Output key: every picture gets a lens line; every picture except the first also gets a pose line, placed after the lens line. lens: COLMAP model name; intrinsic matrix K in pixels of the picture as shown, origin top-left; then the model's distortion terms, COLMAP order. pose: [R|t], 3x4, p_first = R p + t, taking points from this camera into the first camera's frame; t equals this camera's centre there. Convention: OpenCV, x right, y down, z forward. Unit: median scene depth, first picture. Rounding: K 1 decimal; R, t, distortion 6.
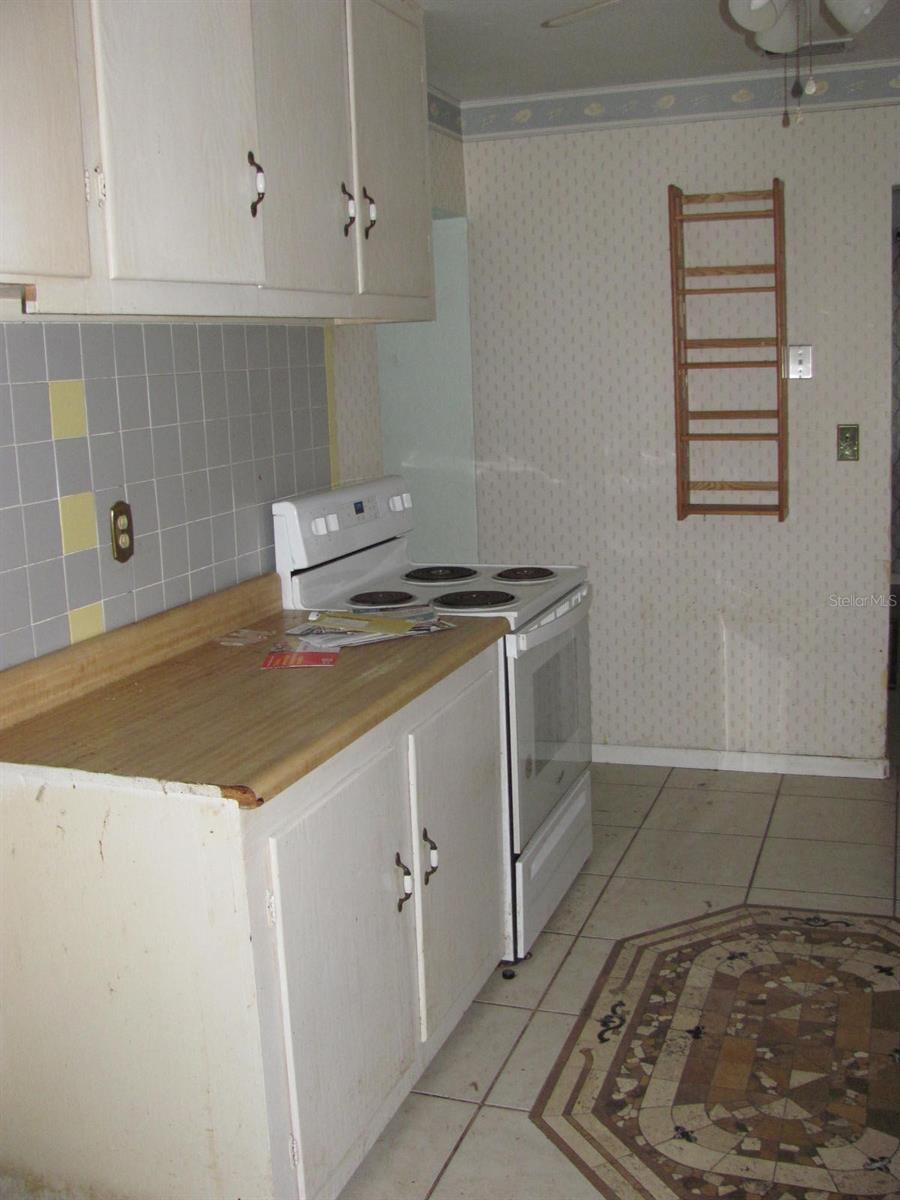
lens RADIAL K [[1241.3, 0, 459.3], [0, 1241.3, 598.5], [0, 0, 1]] dist [-0.237104, 0.312633]
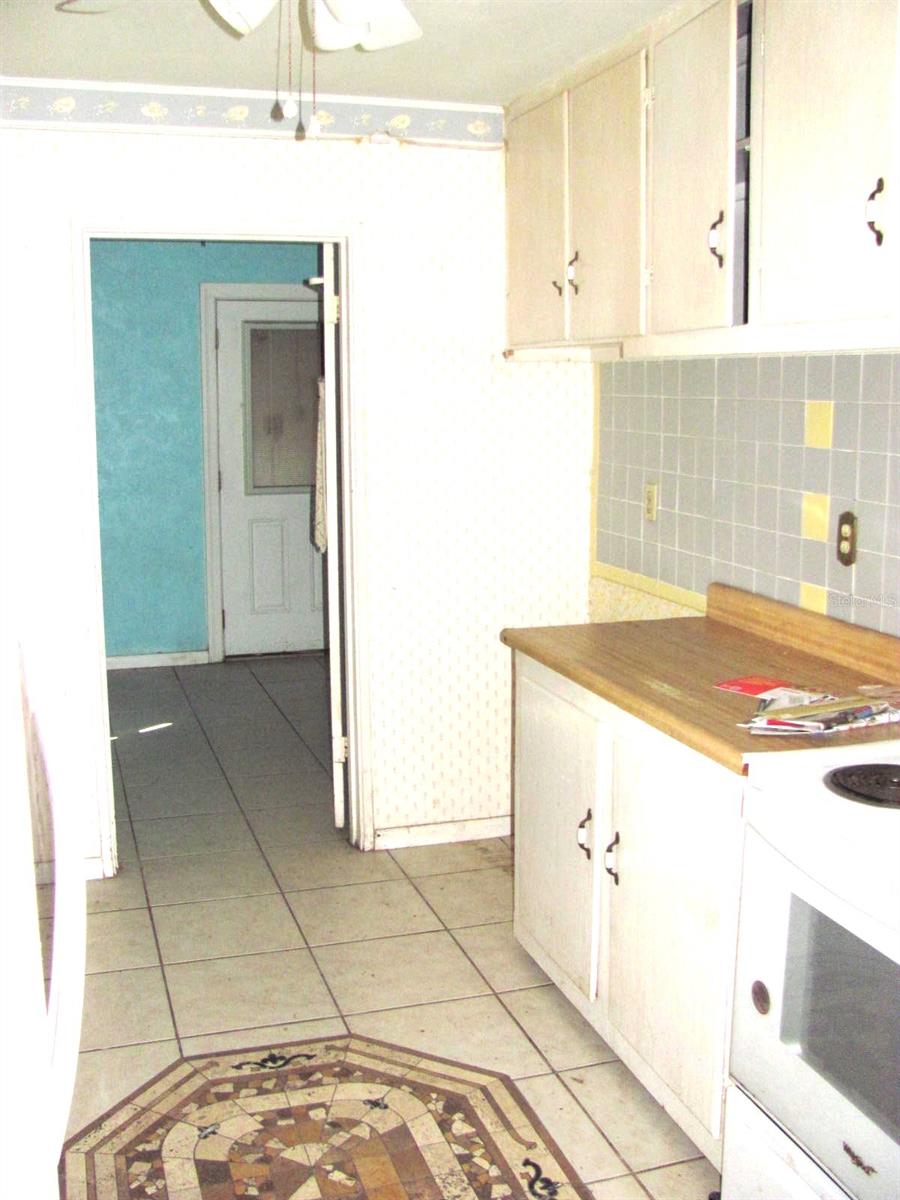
lens RADIAL K [[1241.3, 0, 459.3], [0, 1241.3, 598.5], [0, 0, 1]] dist [-0.237104, 0.312633]
pose [[-0.784516, 0.147720, -0.602257, 0.656514], [-0.083288, 0.937312, 0.338394, -0.336319], [0.614490, 0.315636, -0.723033, 1.533208]]
